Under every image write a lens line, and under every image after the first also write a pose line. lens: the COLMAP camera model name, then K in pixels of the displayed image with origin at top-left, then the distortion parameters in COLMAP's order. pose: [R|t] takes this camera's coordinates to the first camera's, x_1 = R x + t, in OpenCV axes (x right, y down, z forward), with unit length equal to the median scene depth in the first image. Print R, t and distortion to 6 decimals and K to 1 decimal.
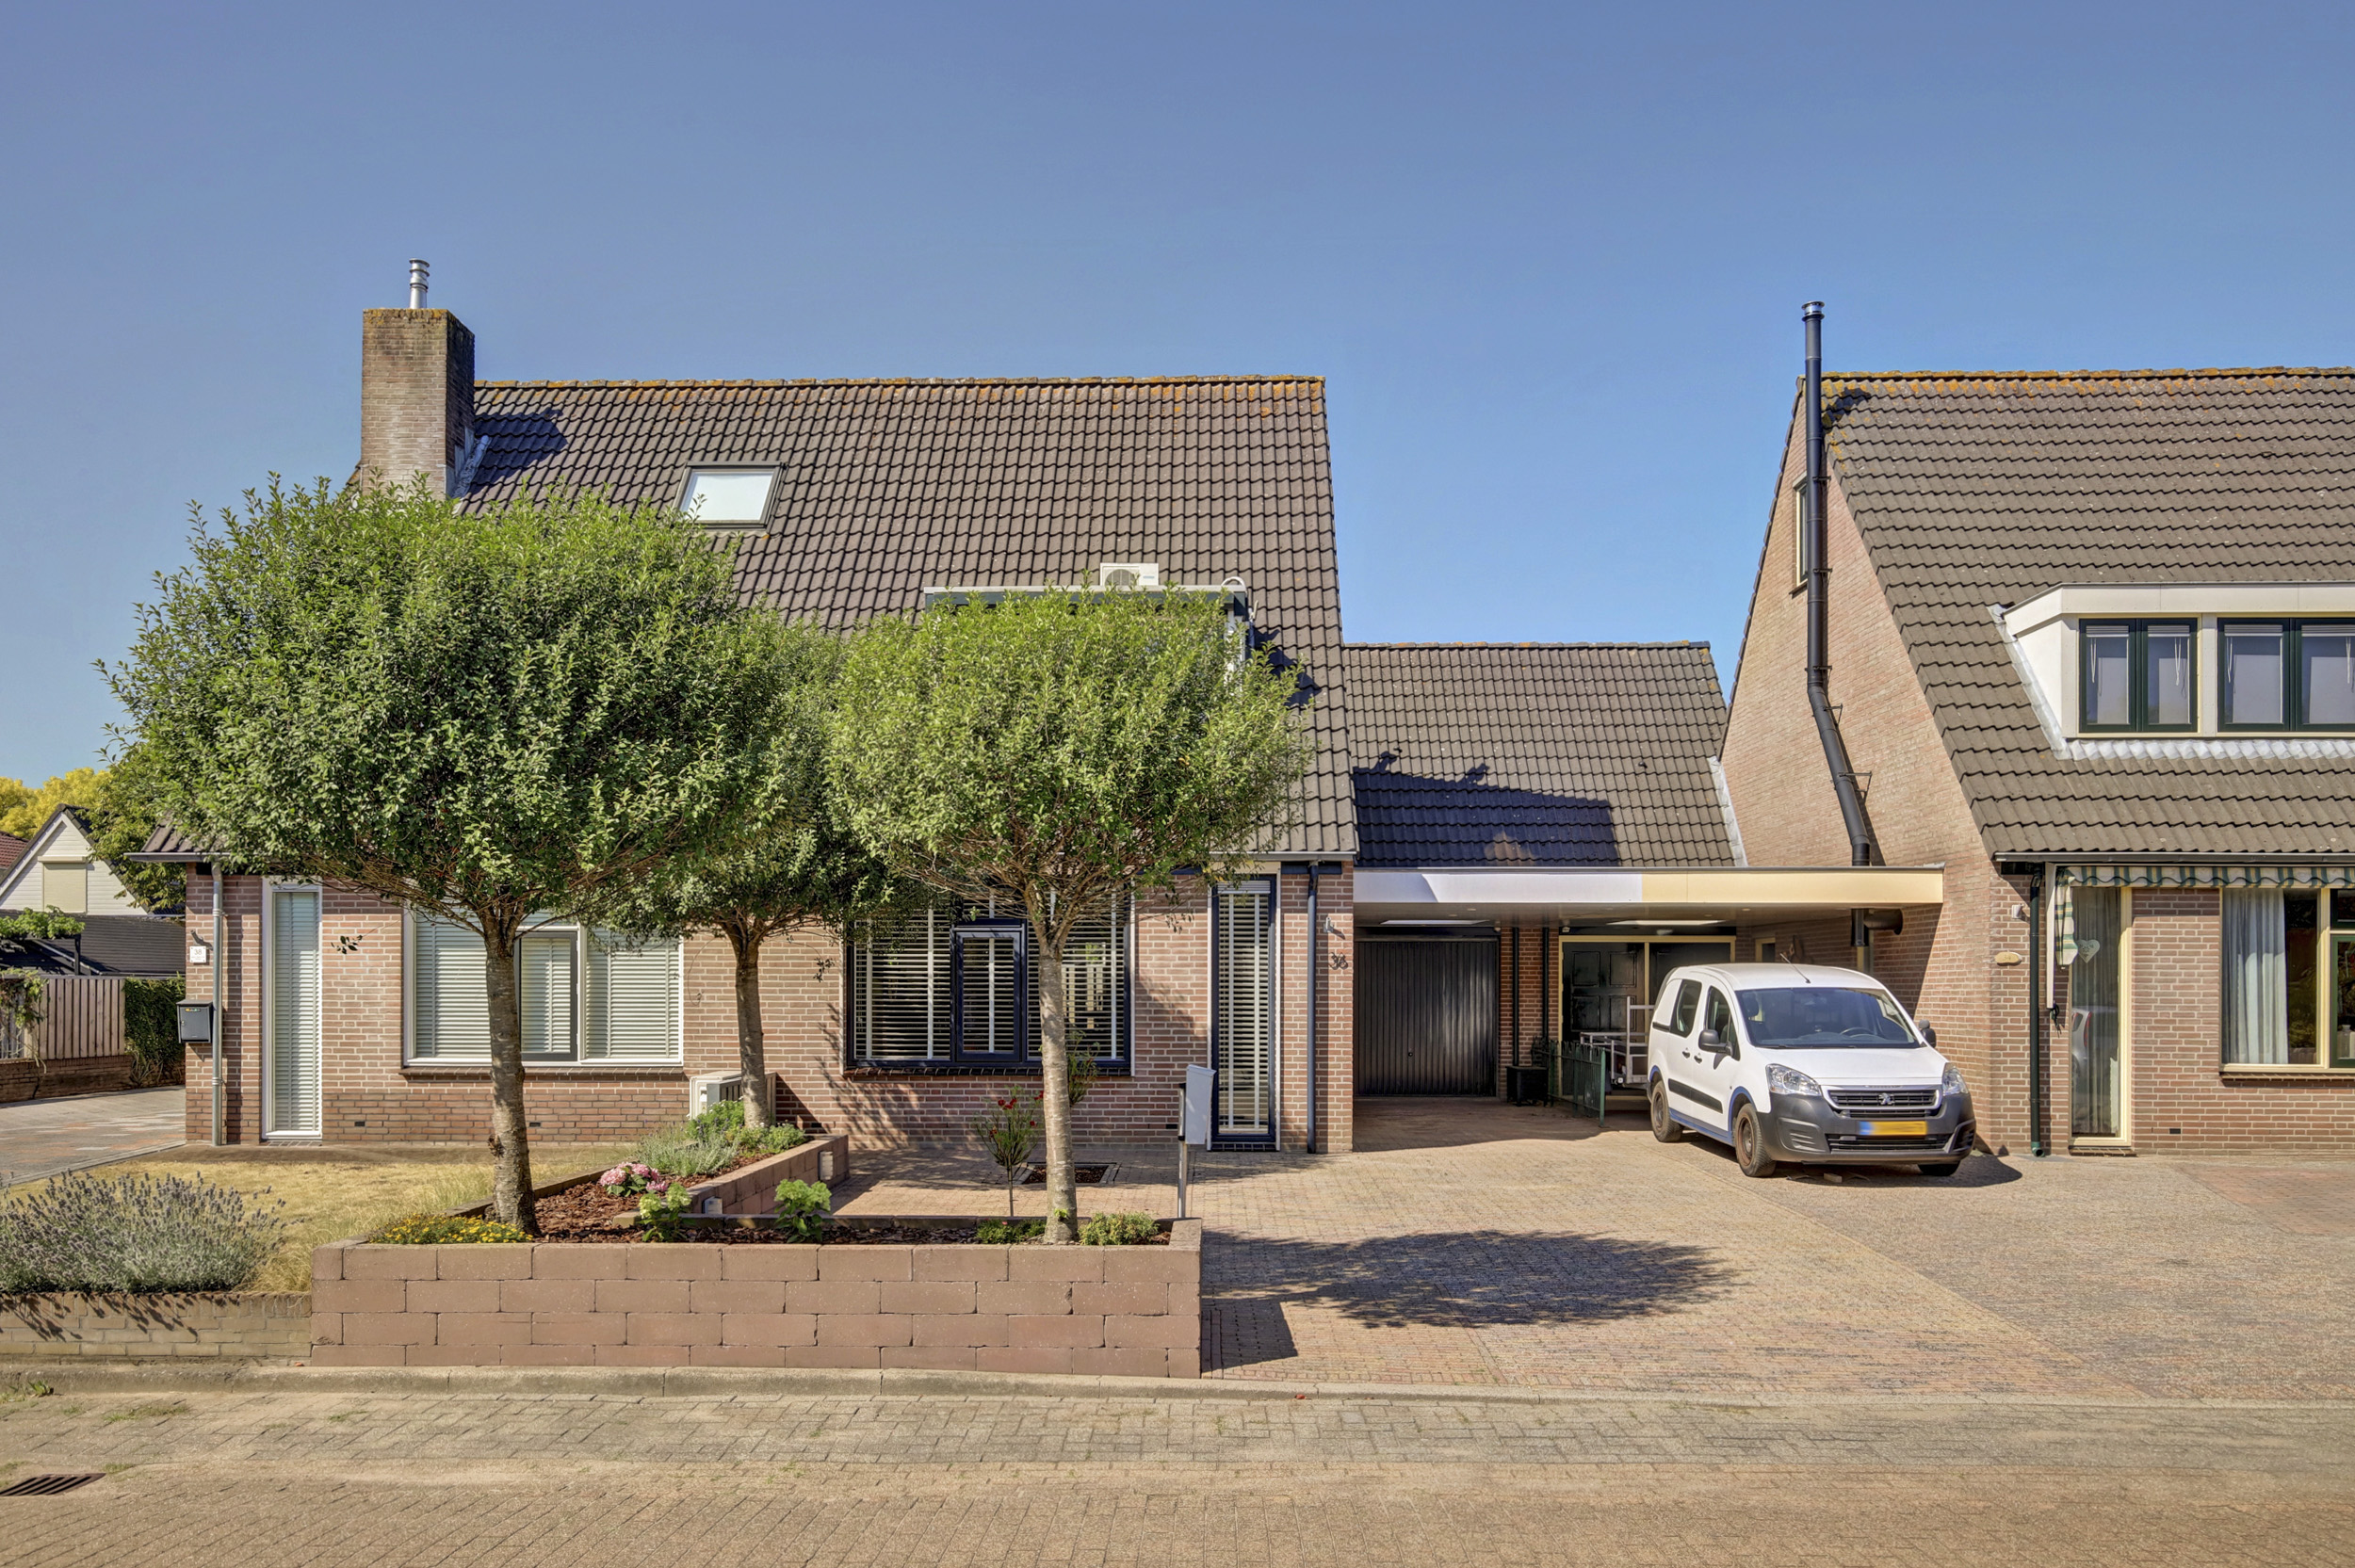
lens RADIAL K [[1679.8, 0, 1169.8], [0, 1679.8, 981.8], [0, 0, 1]] dist [0.006643, 0.005708]
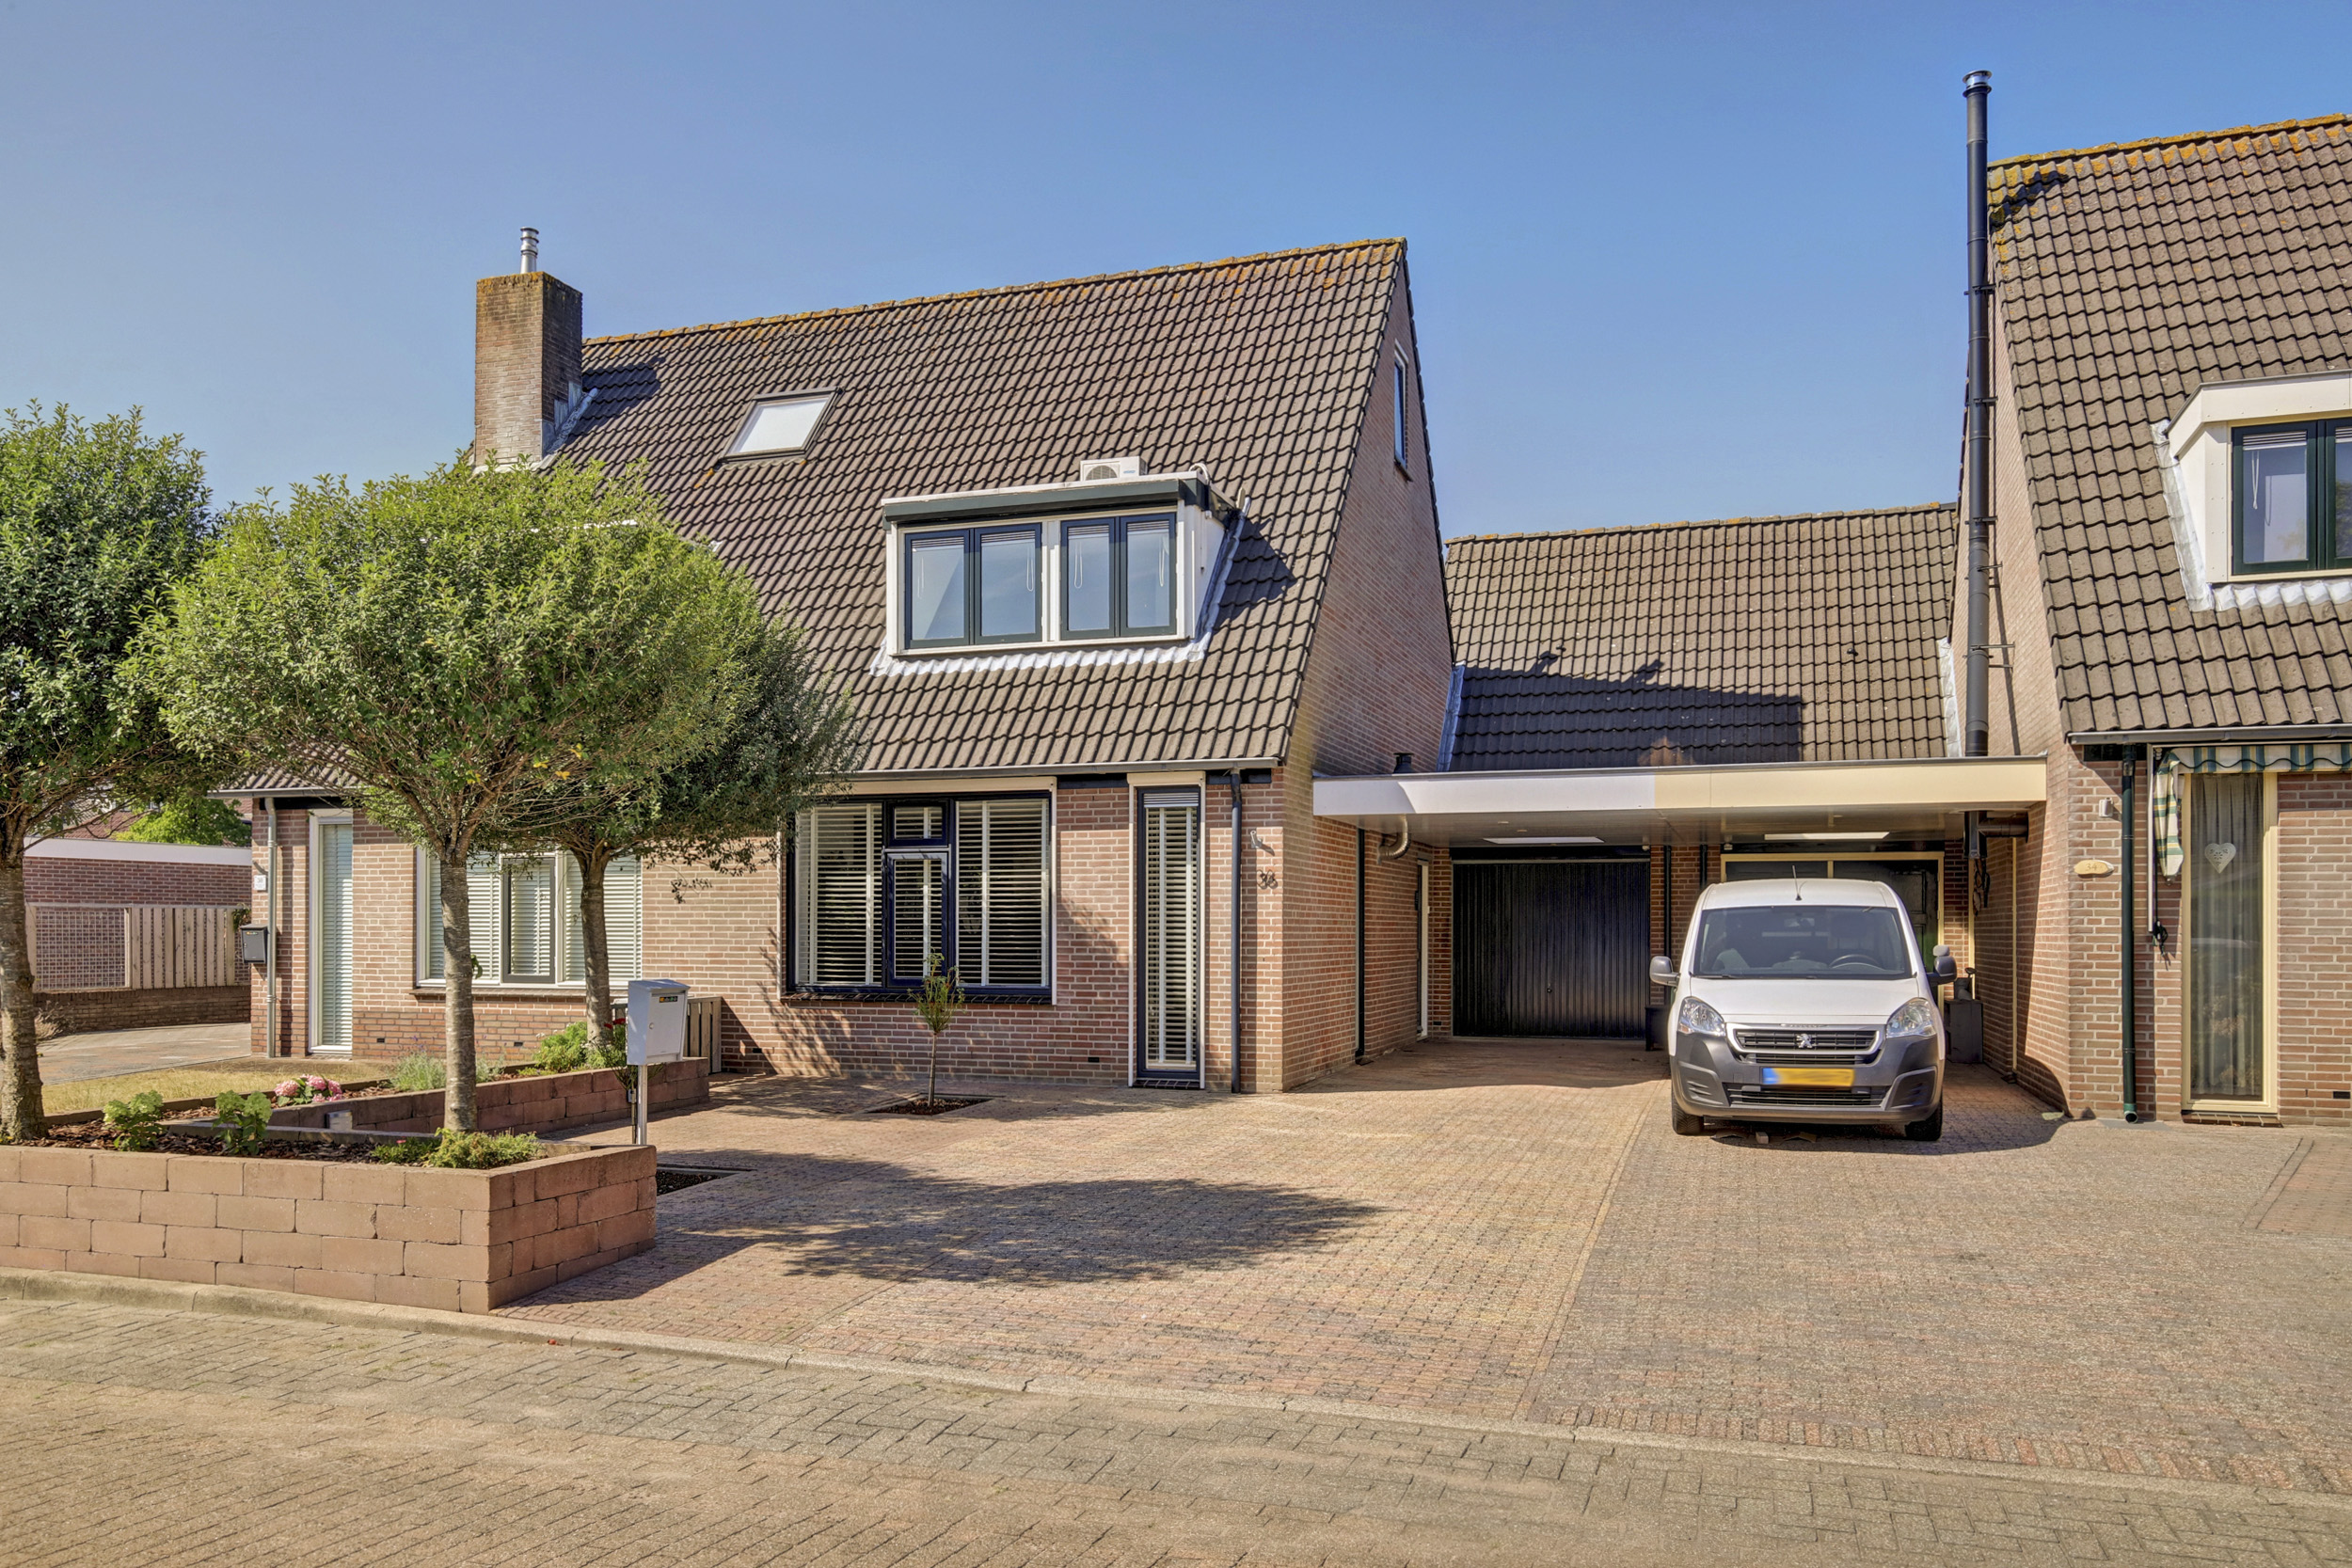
lens RADIAL K [[1725.0, 0, 1166.4], [0, 1725.0, 918.1], [0, 0, 1]] dist [0.010074, 0.005577]
pose [[0.955140, -0.002394, -0.296146, 0.318948], [0.001490, 0.999994, -0.003281, 0.011139], [0.296152, 0.002693, 0.955137, 0.101350]]
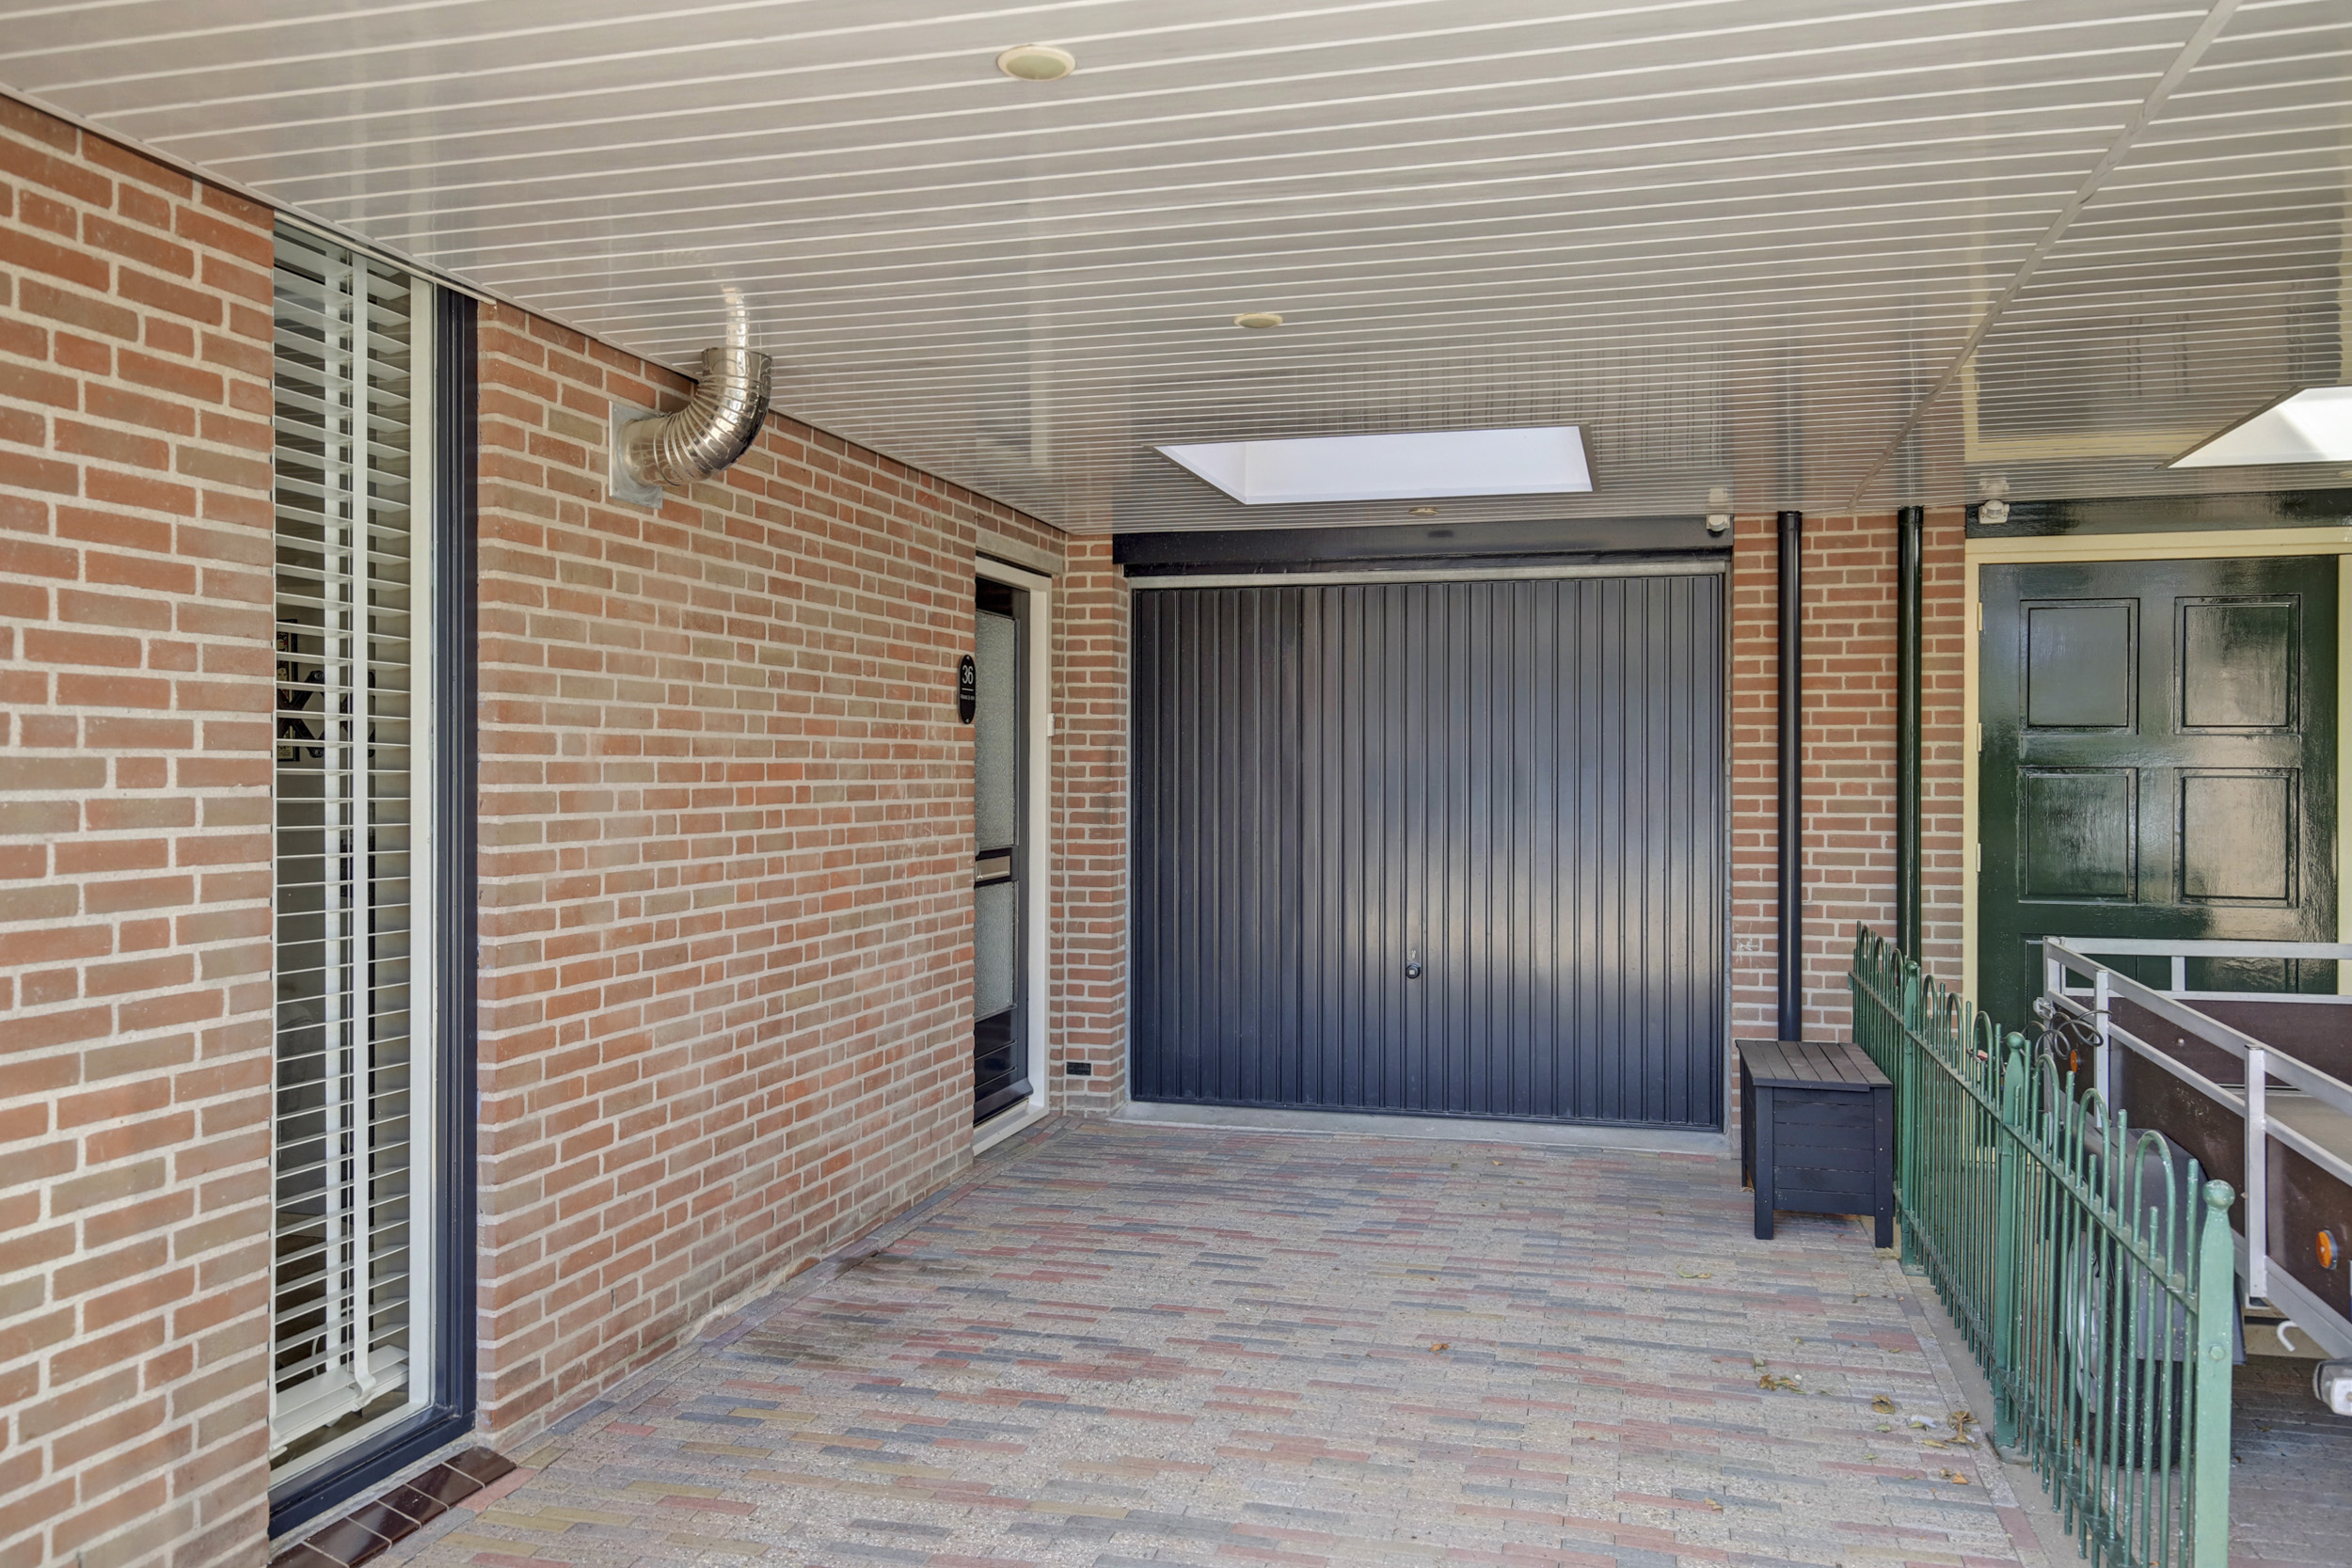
lens RADIAL K [[1760.1, 0, 1170.9], [0, 1760.1, 782.9], [0, 0, 1]] dist [0.007706, 0.000874]
pose [[0.974664, 0.000817, -0.223674, 0.247332], [0.002185, 0.999911, 0.013176, 0.009416], [0.223665, -0.013331, 0.974575, 1.009096]]
